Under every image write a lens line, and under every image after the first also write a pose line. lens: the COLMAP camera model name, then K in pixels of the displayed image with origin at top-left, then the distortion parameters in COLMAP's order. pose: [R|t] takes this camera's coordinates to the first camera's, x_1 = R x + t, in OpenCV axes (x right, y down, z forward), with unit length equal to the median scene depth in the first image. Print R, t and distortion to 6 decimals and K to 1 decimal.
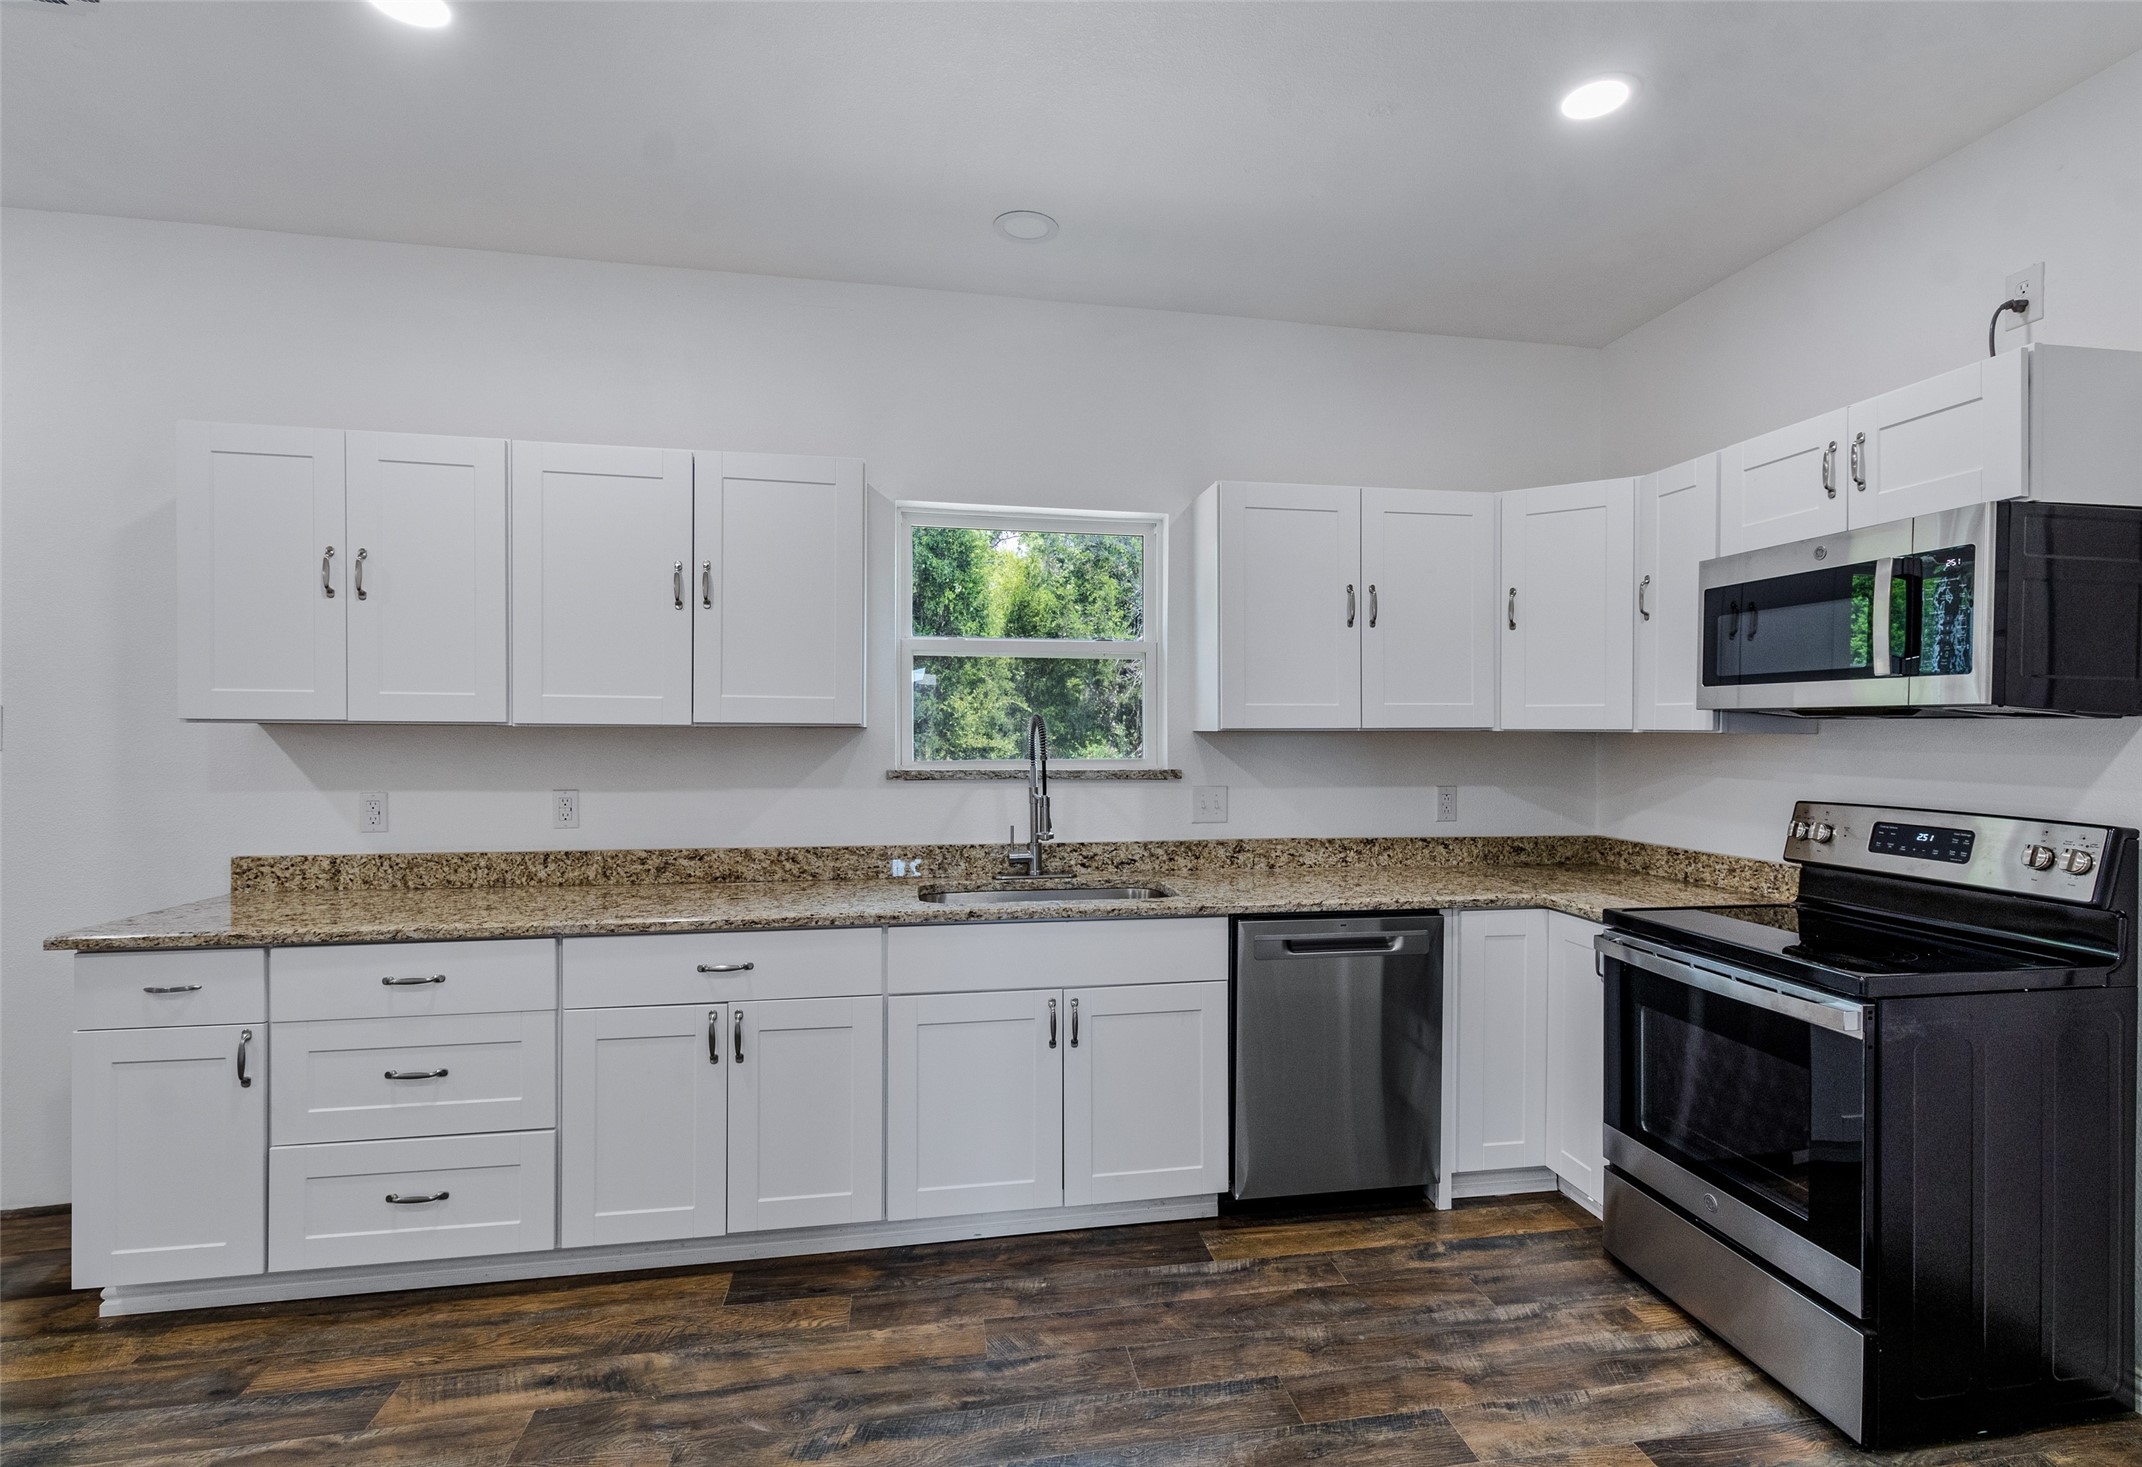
lens RADIAL K [[1027.6, 0, 1124.6], [0, 1027.6, 741.9], [0, 0, 1]] dist [0.002554, 0.000521]
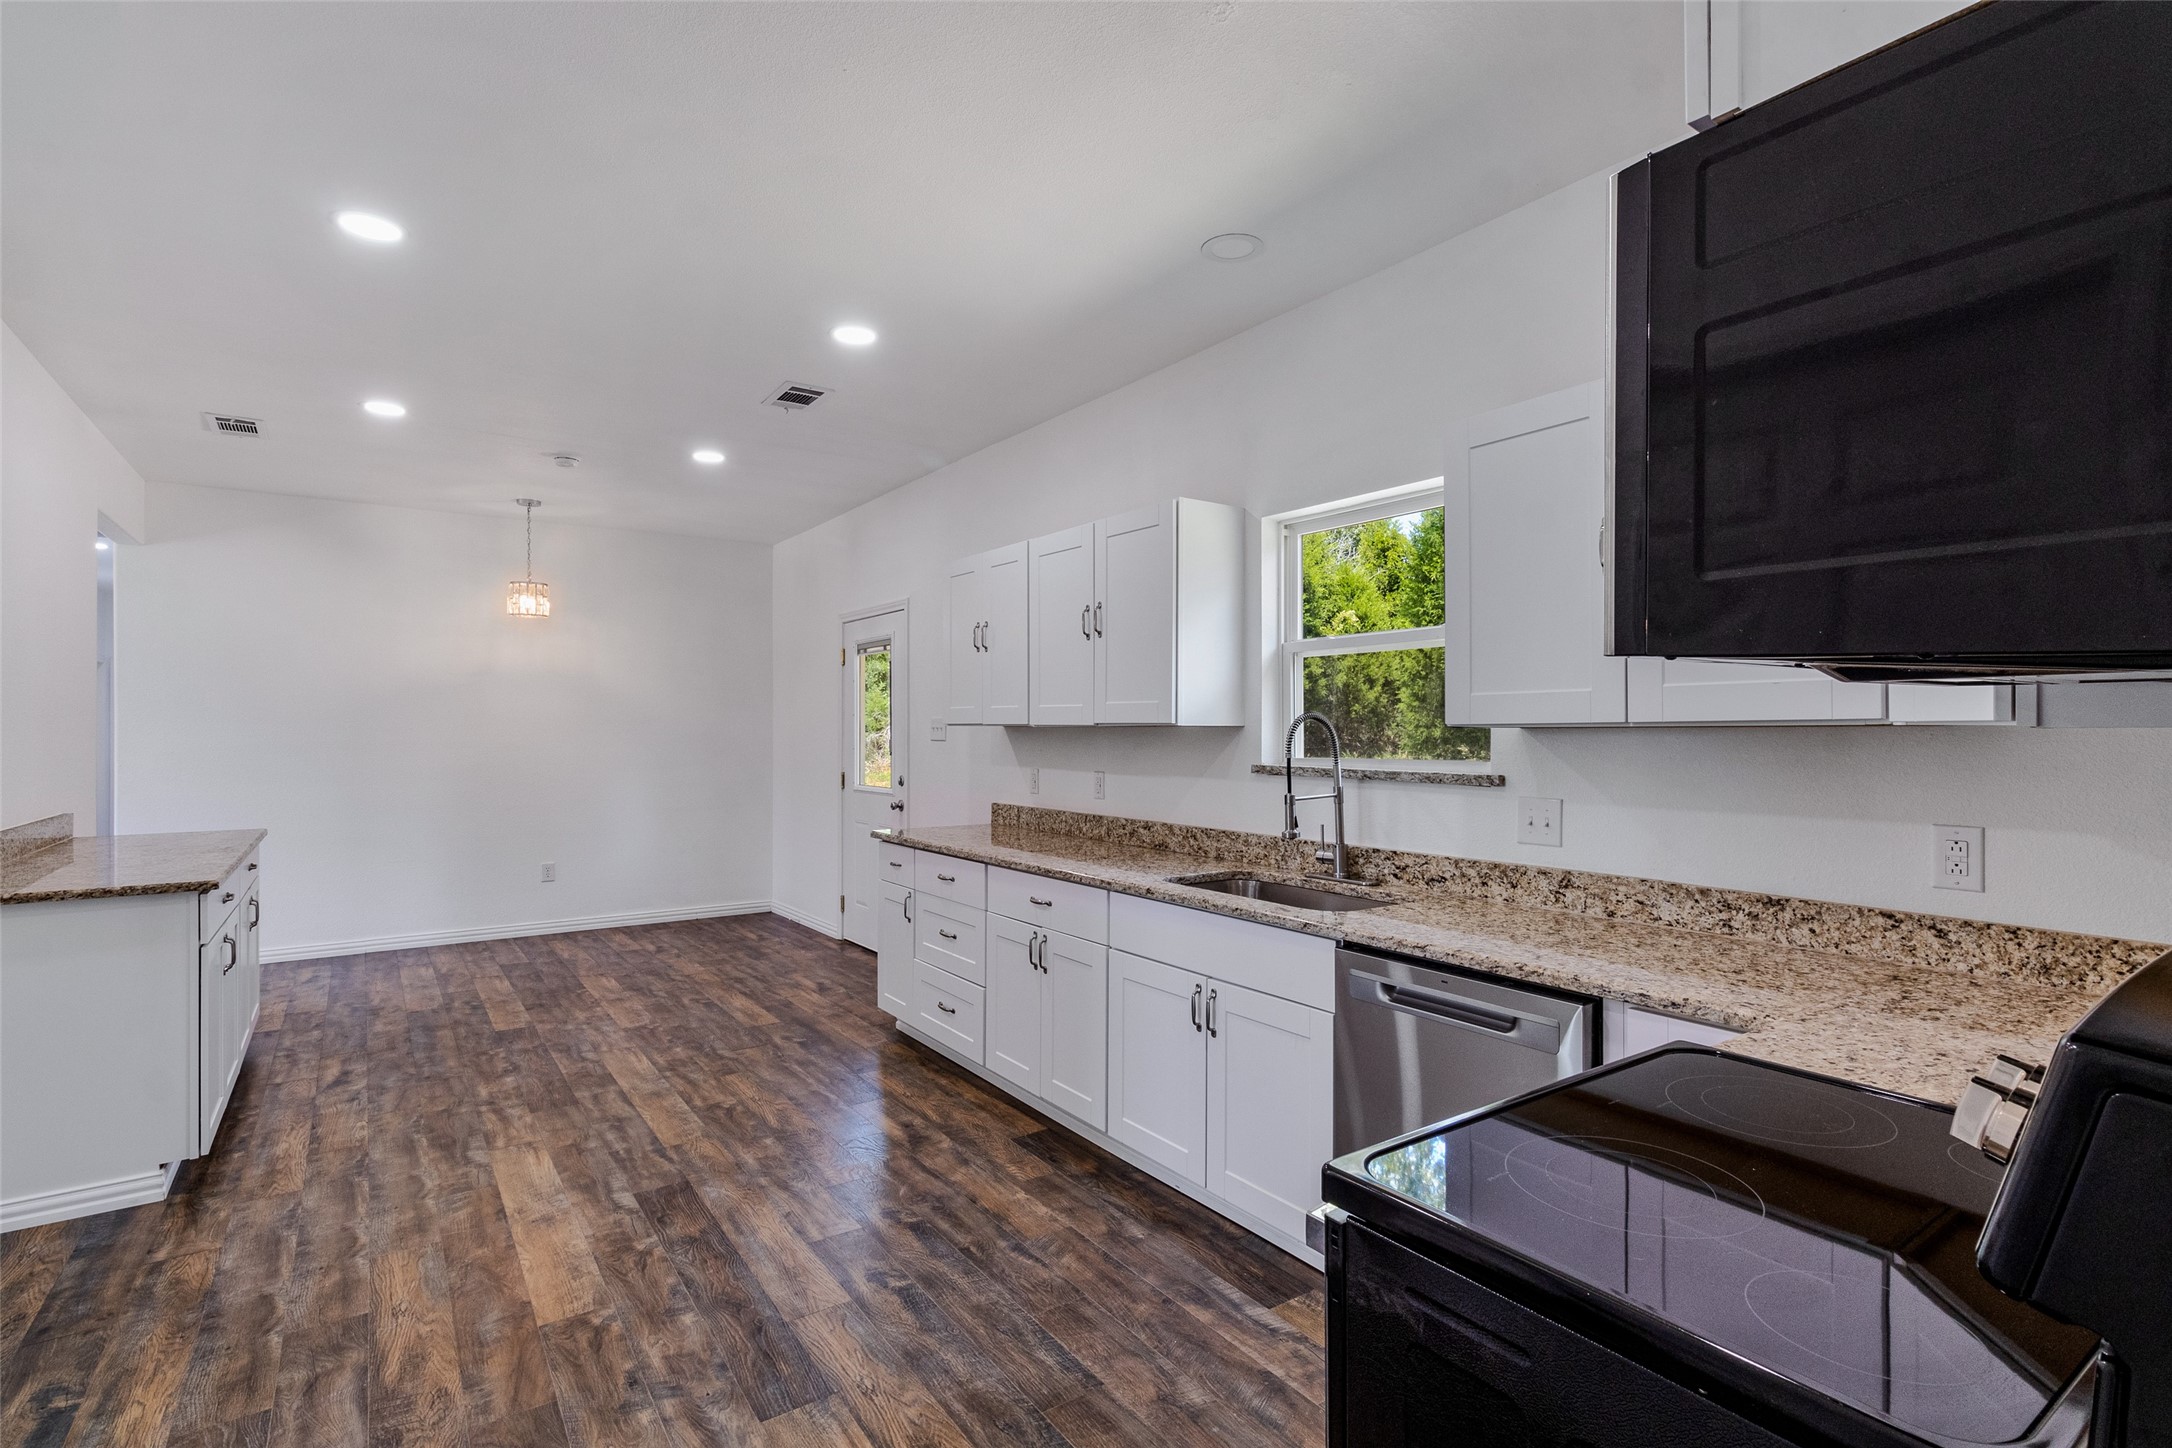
lens RADIAL K [[1028.1, 0, 1083.6], [0, 1028.1, 724.8], [0, 0, 1]] dist [0.003192, 0.000580]
pose [[0.401776, -0.008364, -0.915700, 0.803118], [-0.008880, 0.999876, -0.013029, 0.000766], [0.915695, 0.013366, 0.401652, 0.445986]]
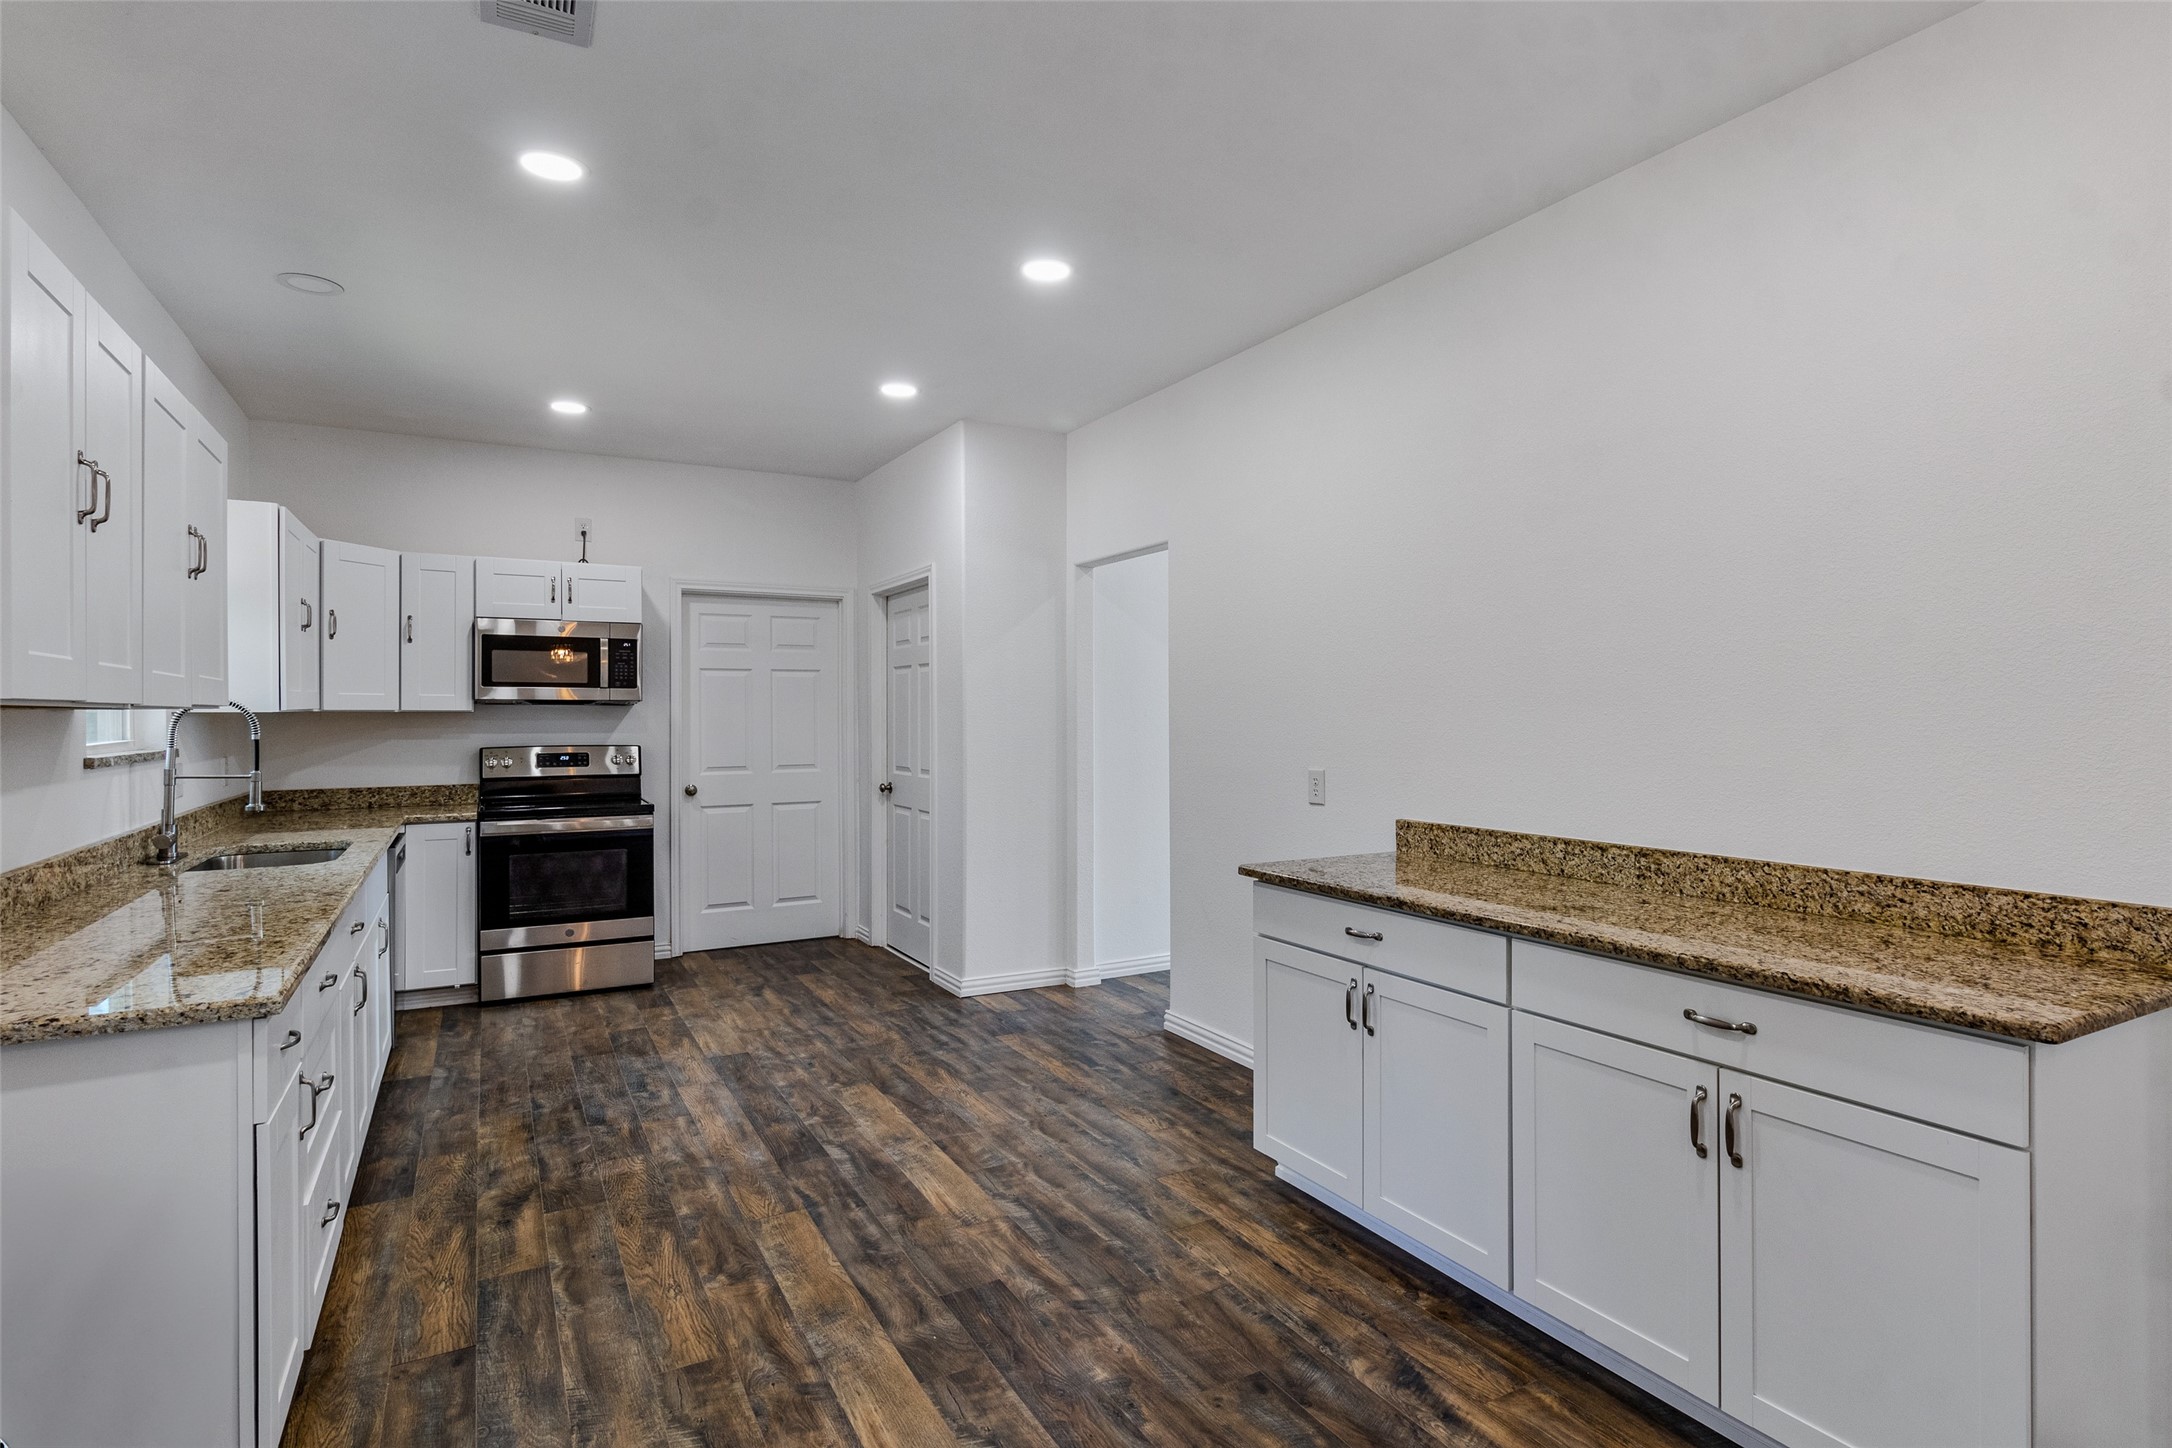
lens RADIAL K [[1098.7, 0, 1090.5], [0, 1098.7, 714.9], [0, 0, 1]] dist [0.001162, -0.000278]
pose [[-0.307550, -0.006779, 0.951508, -1.572175], [0.010625, 0.999888, 0.010558, -0.012339], [-0.951473, 0.013357, -0.307443, 0.544579]]
